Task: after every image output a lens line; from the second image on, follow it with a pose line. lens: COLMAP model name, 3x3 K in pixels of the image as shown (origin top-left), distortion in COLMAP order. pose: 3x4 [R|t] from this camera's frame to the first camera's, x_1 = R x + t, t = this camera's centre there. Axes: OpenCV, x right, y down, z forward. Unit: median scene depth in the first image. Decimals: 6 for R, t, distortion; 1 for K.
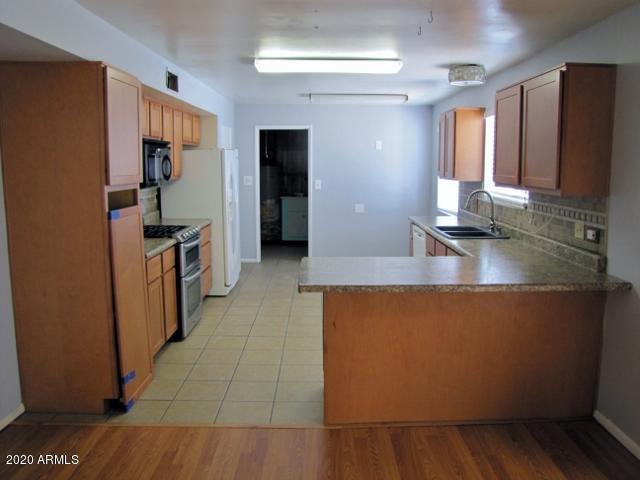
lens RADIAL K [[534.3, 0, 320.3], [0, 534.3, 240.4], [0, 0, 1]] dist [-0.137600, 0.058109]
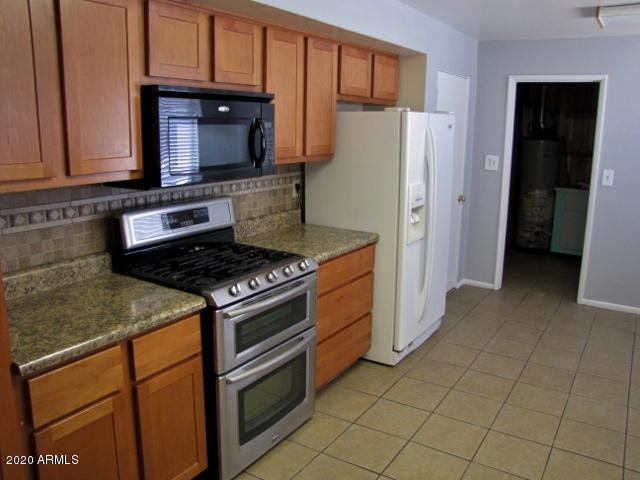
lens RADIAL K [[534.3, 0, 323.2], [0, 534.3, 239.5], [0, 0, 1]] dist [-0.137600, 0.058109]
pose [[0.846834, 0.122251, -0.517617, 0.040519], [-0.090046, 0.992130, 0.087004, -0.077117], [0.524179, -0.027068, 0.851178, 0.473816]]
